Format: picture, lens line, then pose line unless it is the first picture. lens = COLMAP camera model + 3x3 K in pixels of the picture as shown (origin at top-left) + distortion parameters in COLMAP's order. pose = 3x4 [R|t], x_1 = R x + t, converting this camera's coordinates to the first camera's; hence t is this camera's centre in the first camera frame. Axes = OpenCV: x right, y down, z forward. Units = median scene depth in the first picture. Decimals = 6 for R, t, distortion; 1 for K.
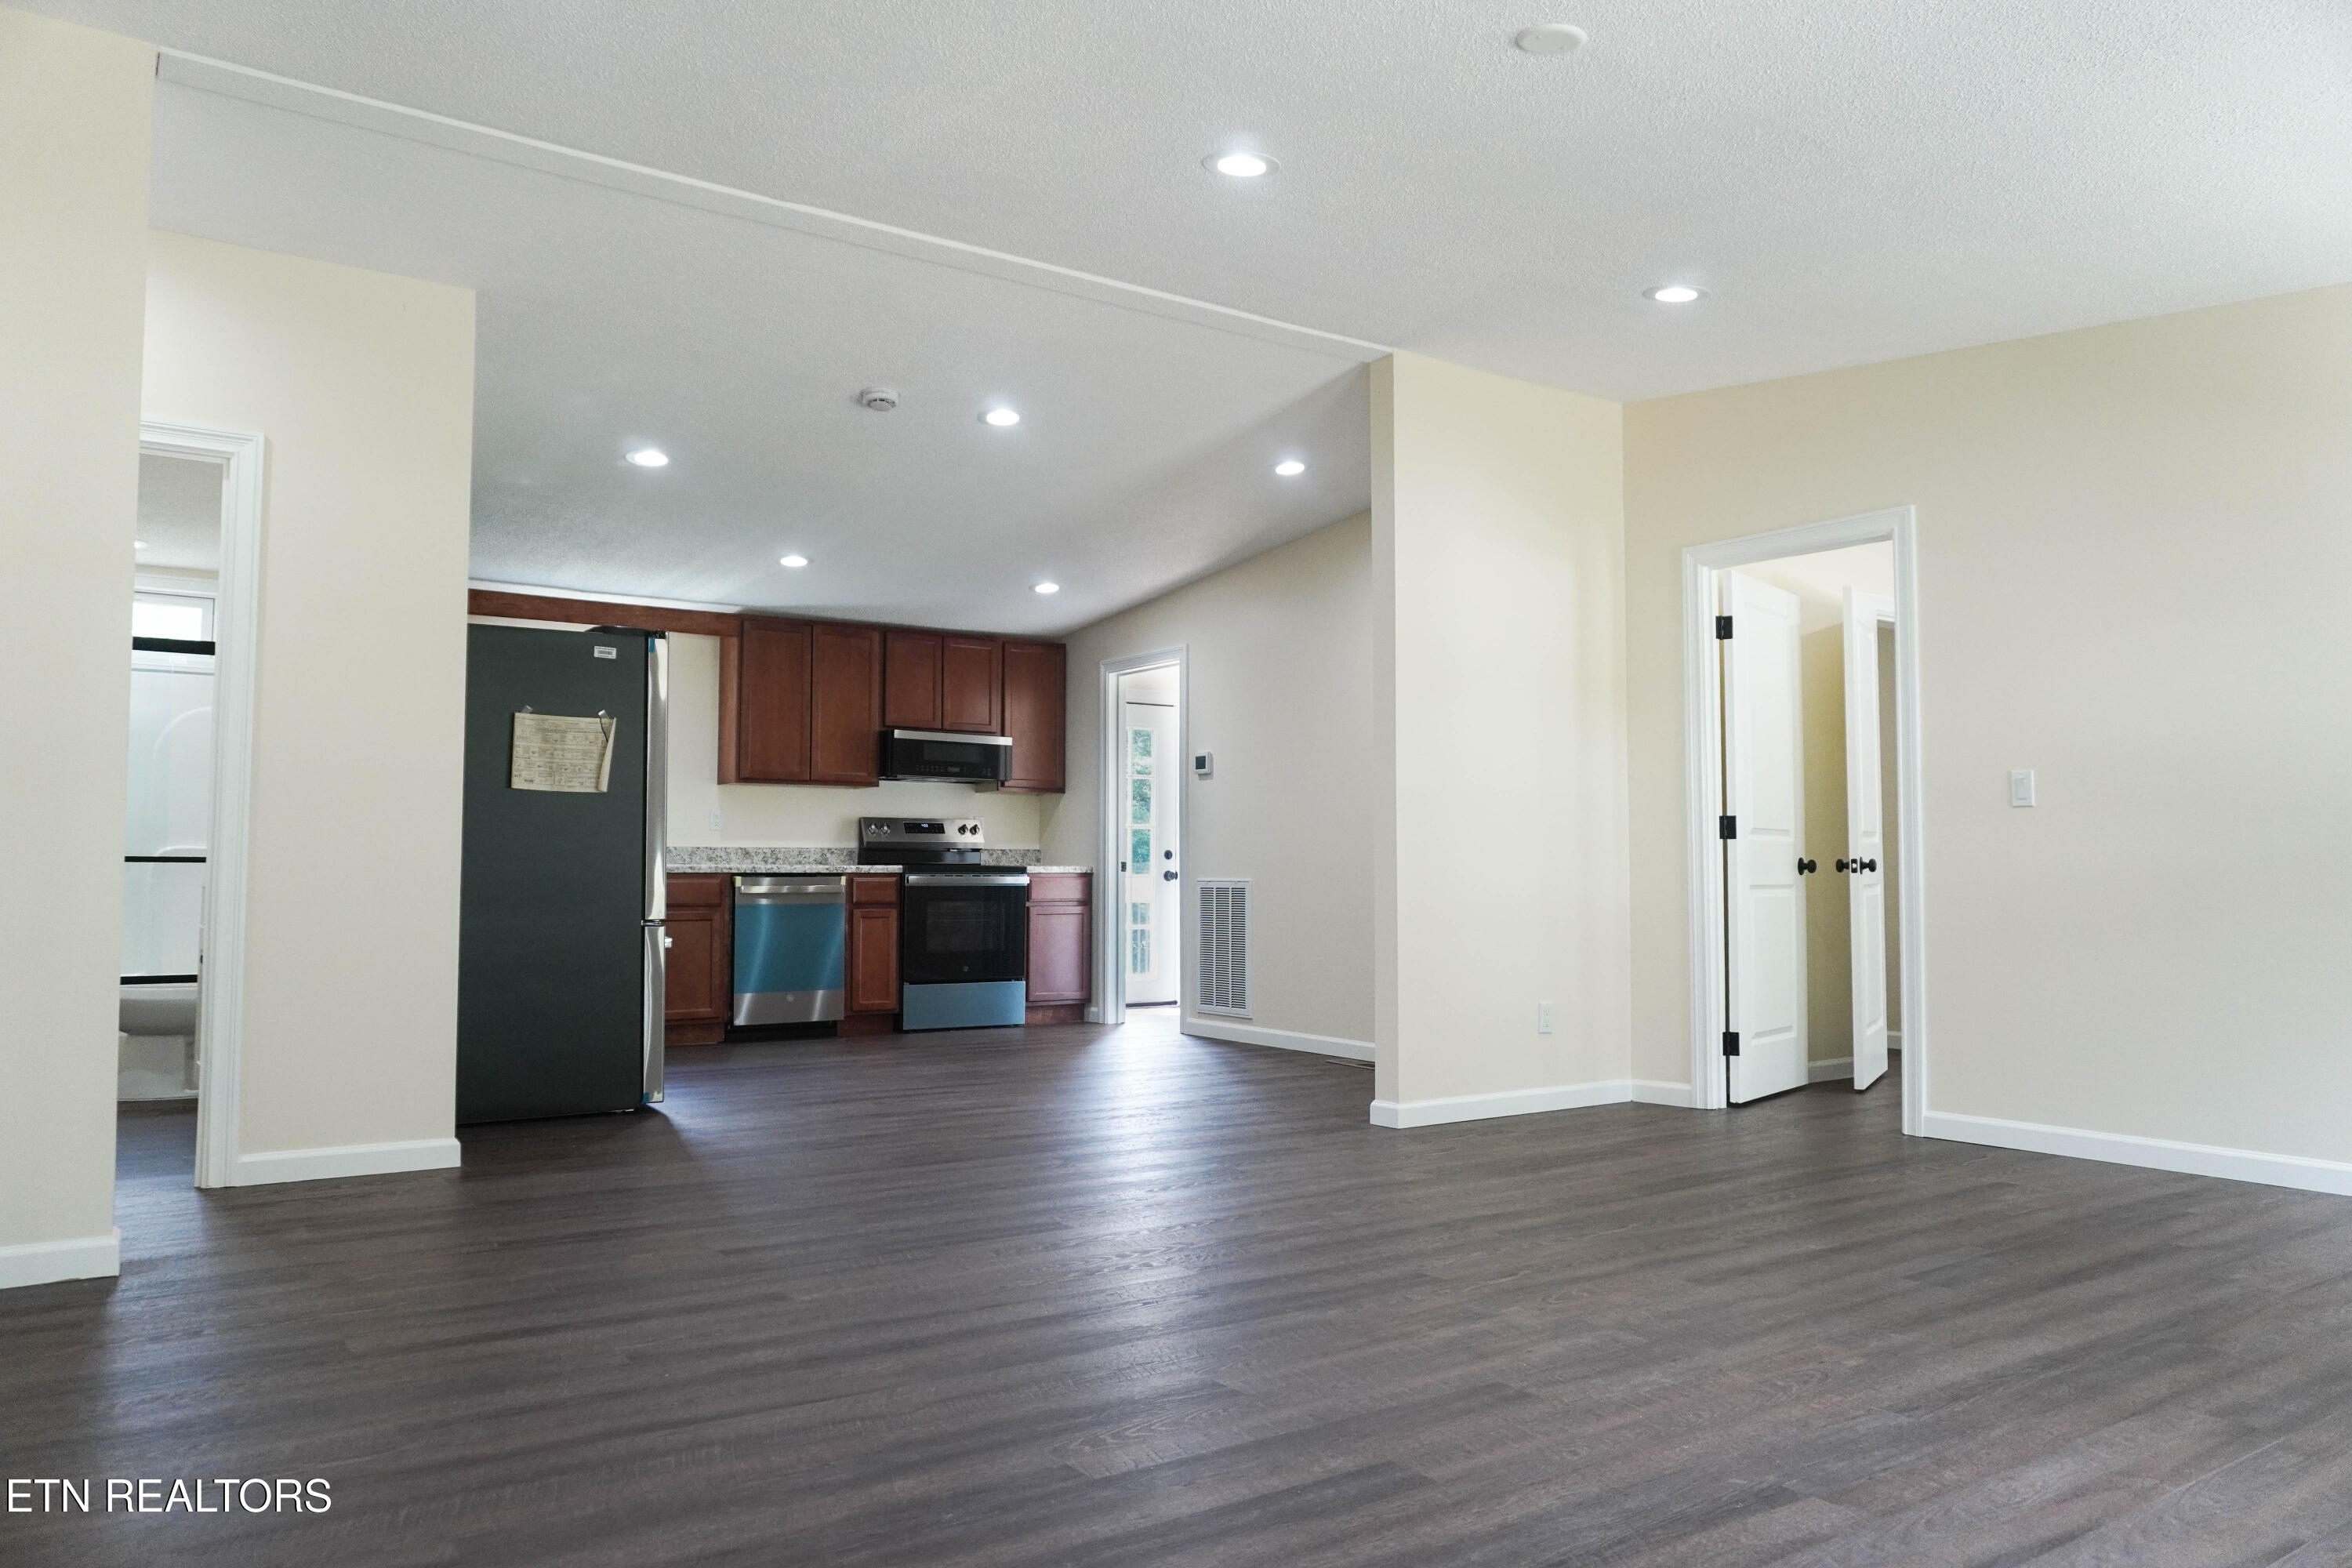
lens RADIAL K [[1639.4, 0, 1170.7], [0, 1639.4, 784.3], [0, 0, 1]] dist [-0.047144, 0.033352]
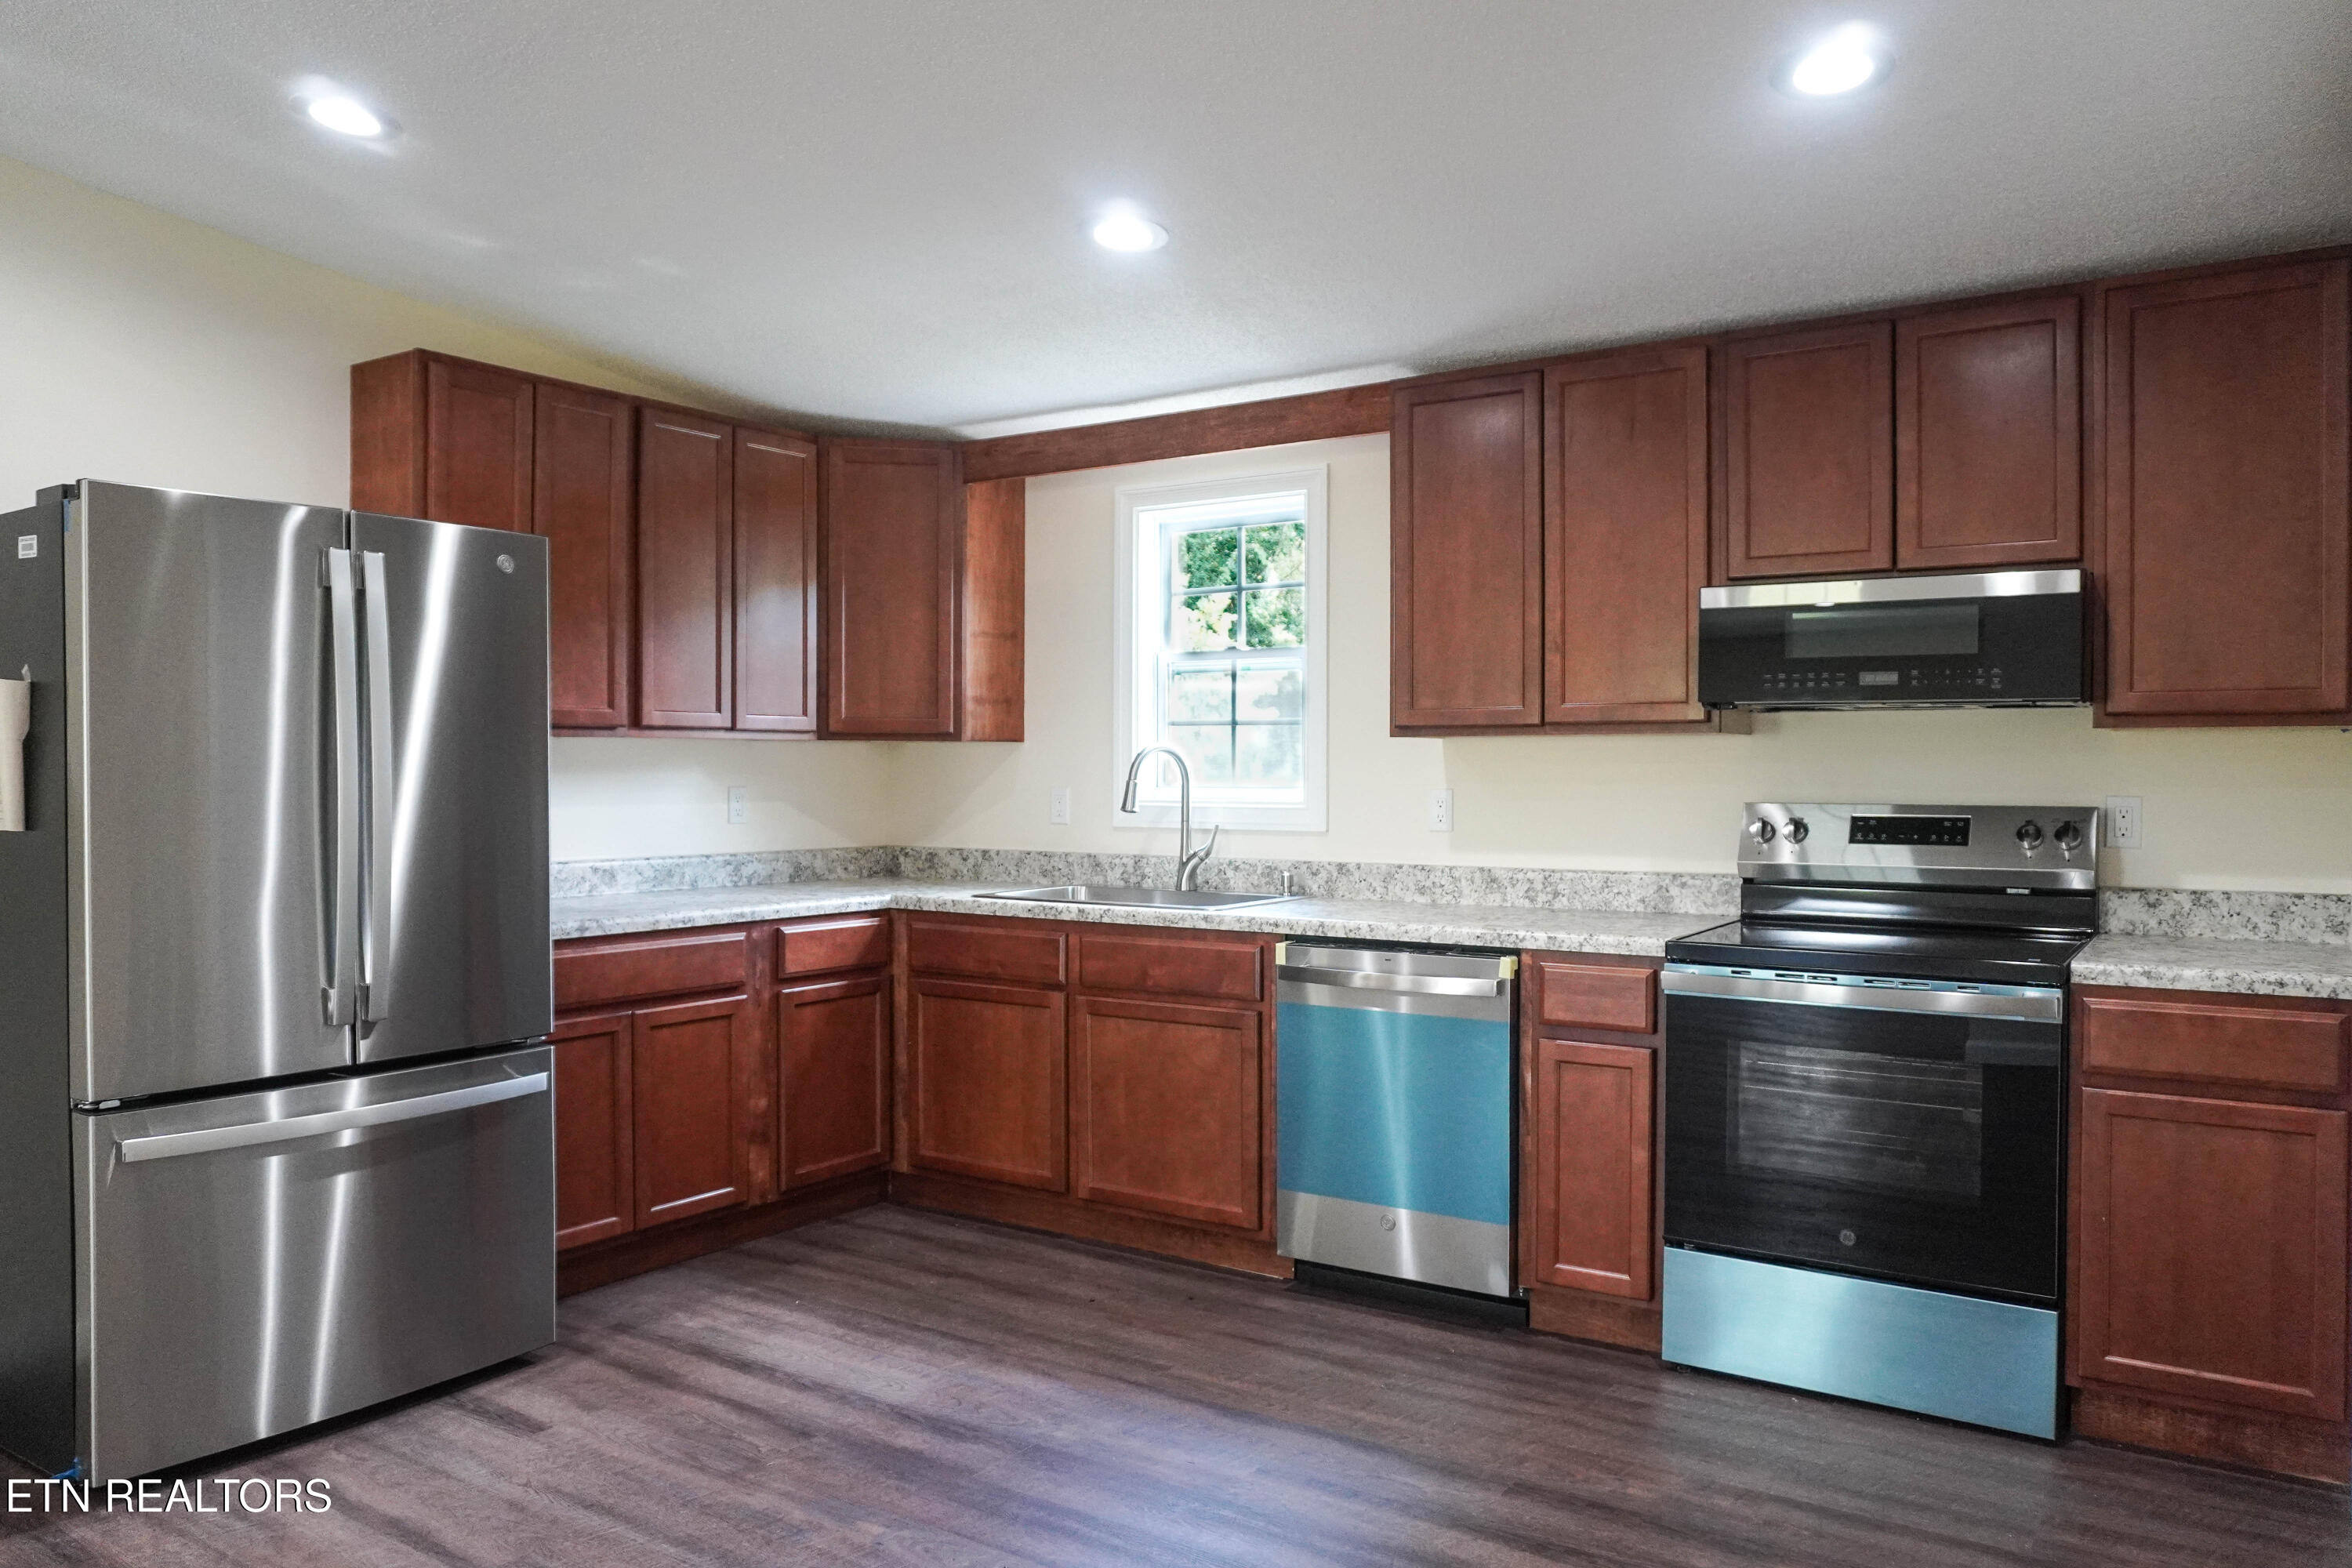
lens RADIAL K [[1639.4, 0, 1170.7], [0, 1639.4, 784.3], [0, 0, 1]] dist [-0.047144, 0.033352]
pose [[0.358850, 0.008811, -0.933354, 0.451401], [0.050587, 0.998302, 0.028874, -0.011573], [0.932023, -0.057577, 0.357795, 2.225029]]
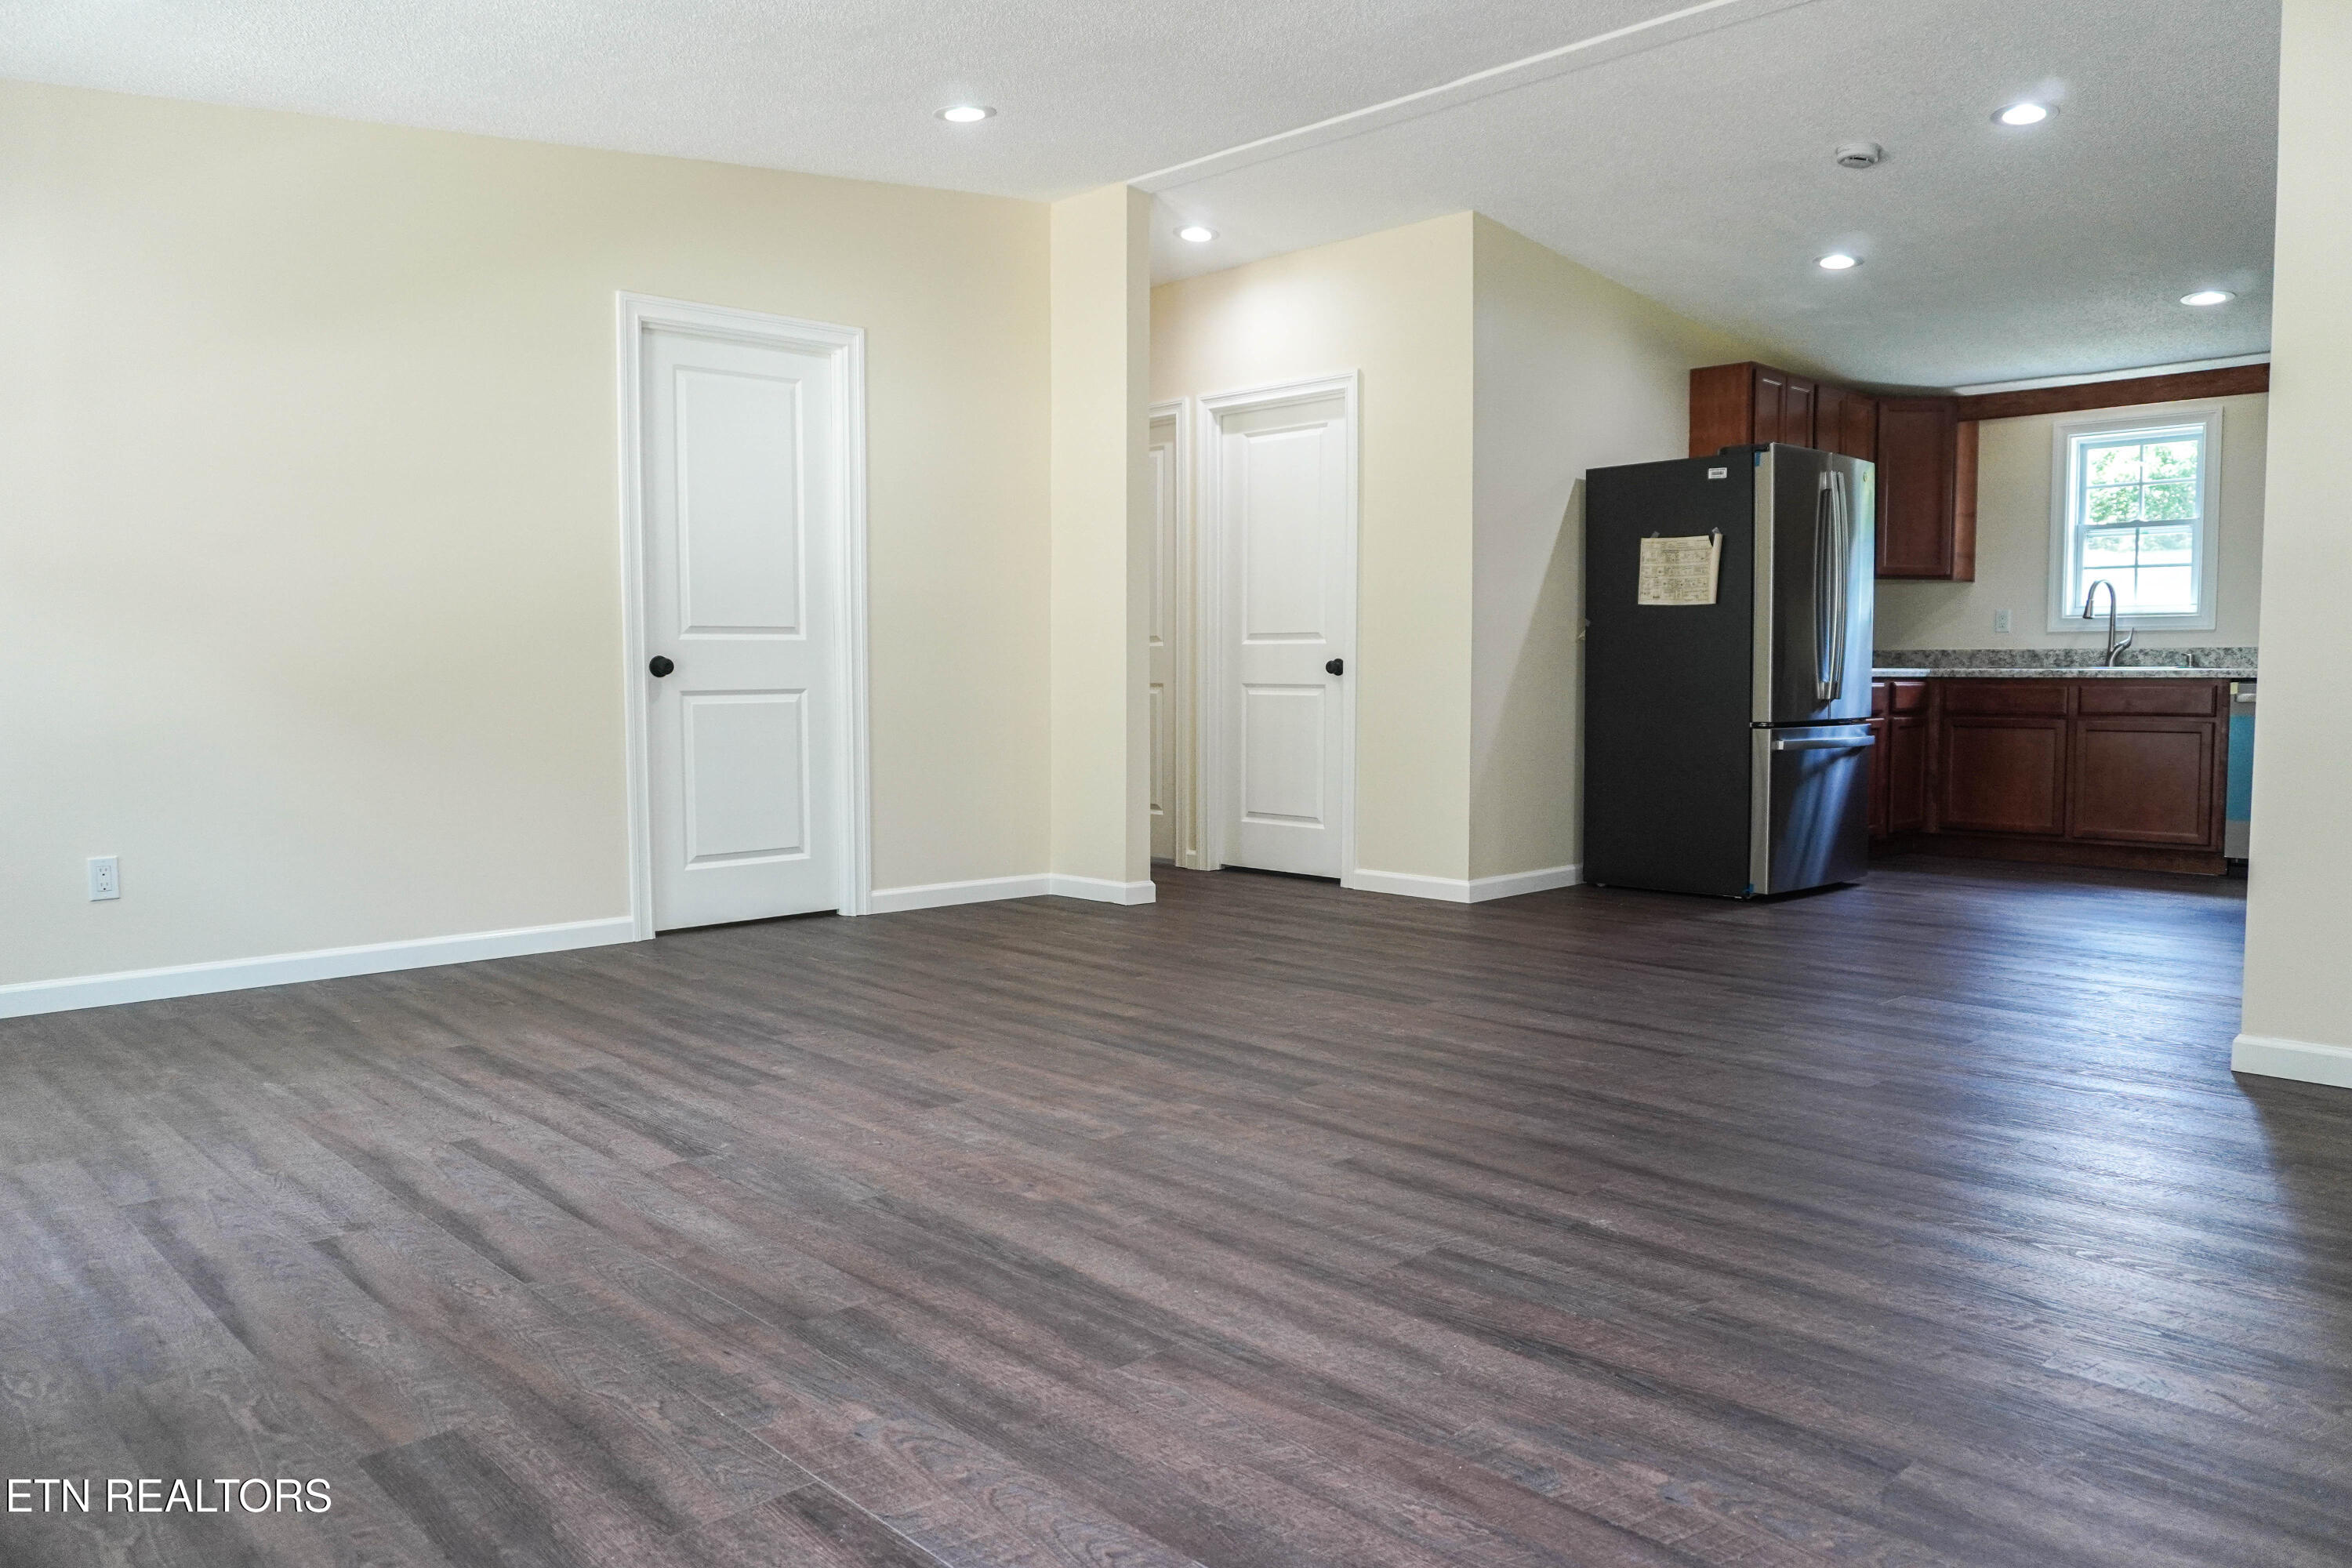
lens RADIAL K [[1639.4, 0, 1170.7], [0, 1639.4, 784.3], [0, 0, 1]] dist [-0.047144, 0.033352]
pose [[0.159111, 0.067753, -0.984933, 1.307511], [0.053870, 0.995560, 0.077186, 0.041194], [0.985790, -0.065339, 0.154755, 0.901900]]
